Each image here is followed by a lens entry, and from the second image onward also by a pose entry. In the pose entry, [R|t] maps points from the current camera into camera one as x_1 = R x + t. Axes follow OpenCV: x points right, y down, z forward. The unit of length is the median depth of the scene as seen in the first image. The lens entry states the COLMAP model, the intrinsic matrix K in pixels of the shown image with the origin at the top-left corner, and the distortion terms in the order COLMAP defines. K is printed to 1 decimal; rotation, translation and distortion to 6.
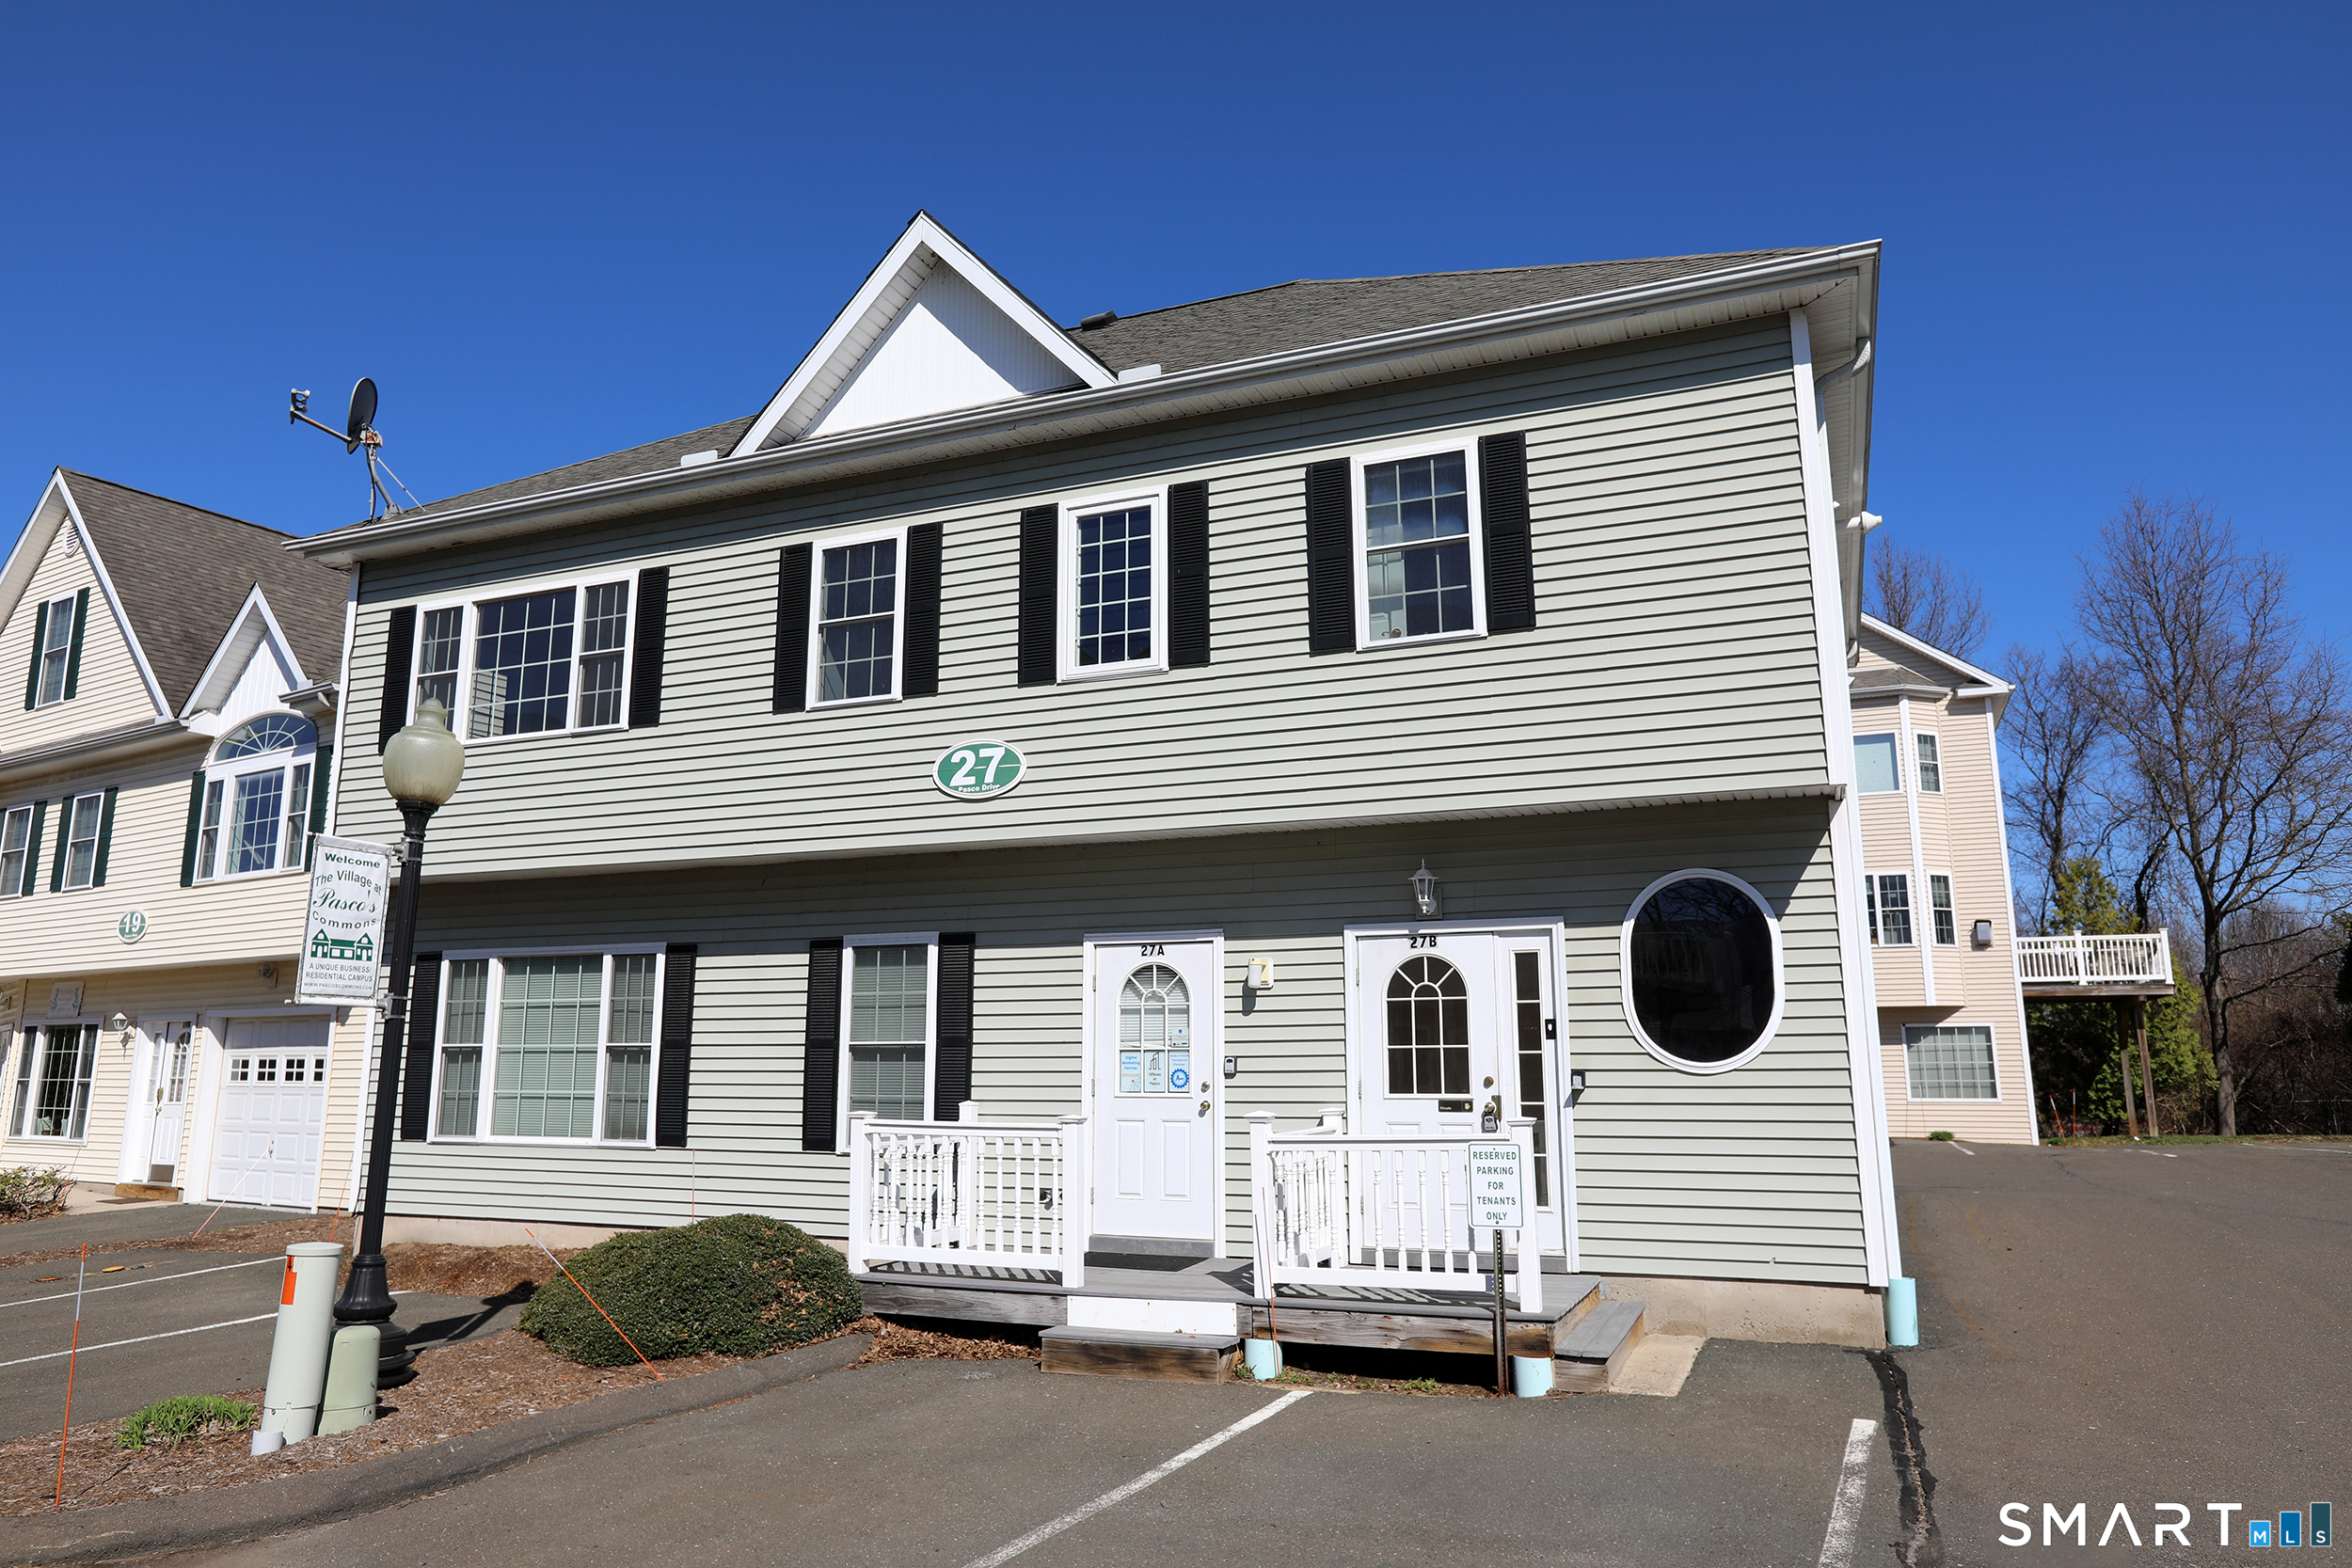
lens RADIAL K [[1583.2, 0, 1175.5], [0, 1583.2, 734.7], [0, 0, 1]] dist [-0.036606, 0.003642]
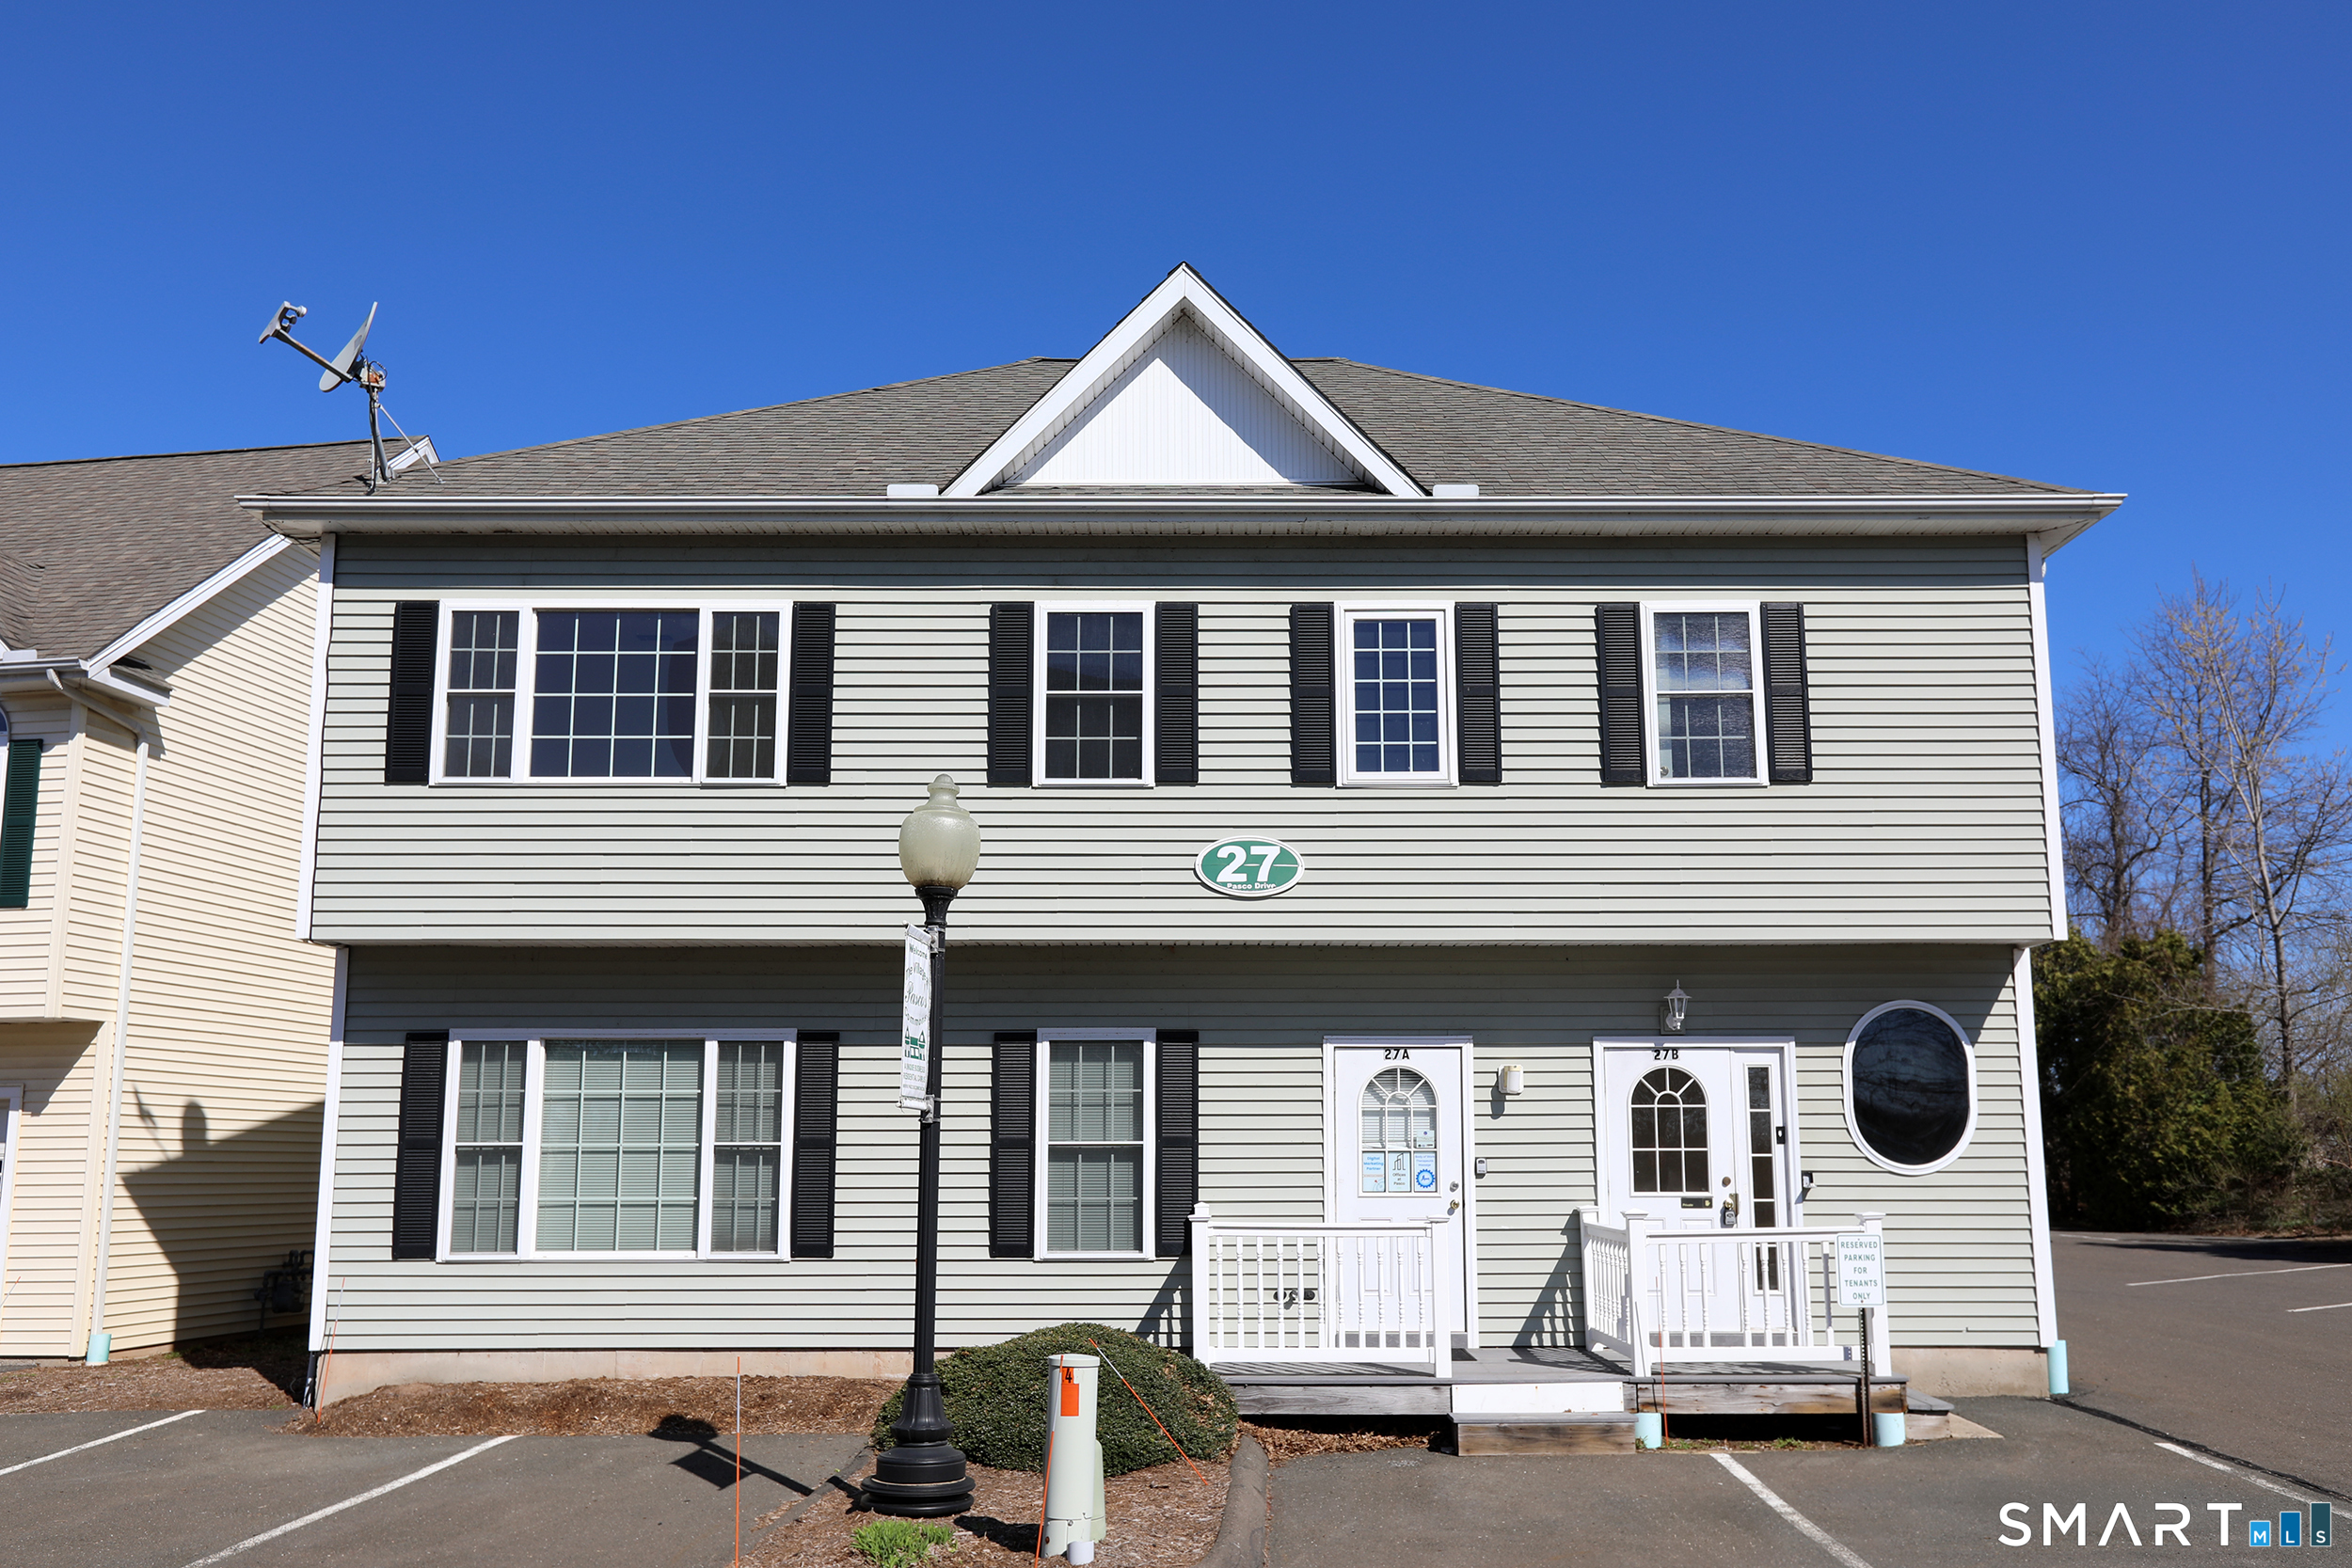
lens RADIAL K [[1860.8, 0, 1176.1], [0, 1860.8, 863.0], [0, 0, 1]] dist [0.003028, -0.002837]
pose [[0.914842, 0.062551, 0.398938, -0.642212], [-0.083261, 0.995921, 0.034778, -0.017032], [-0.395135, -0.065032, 0.916318, -0.038756]]
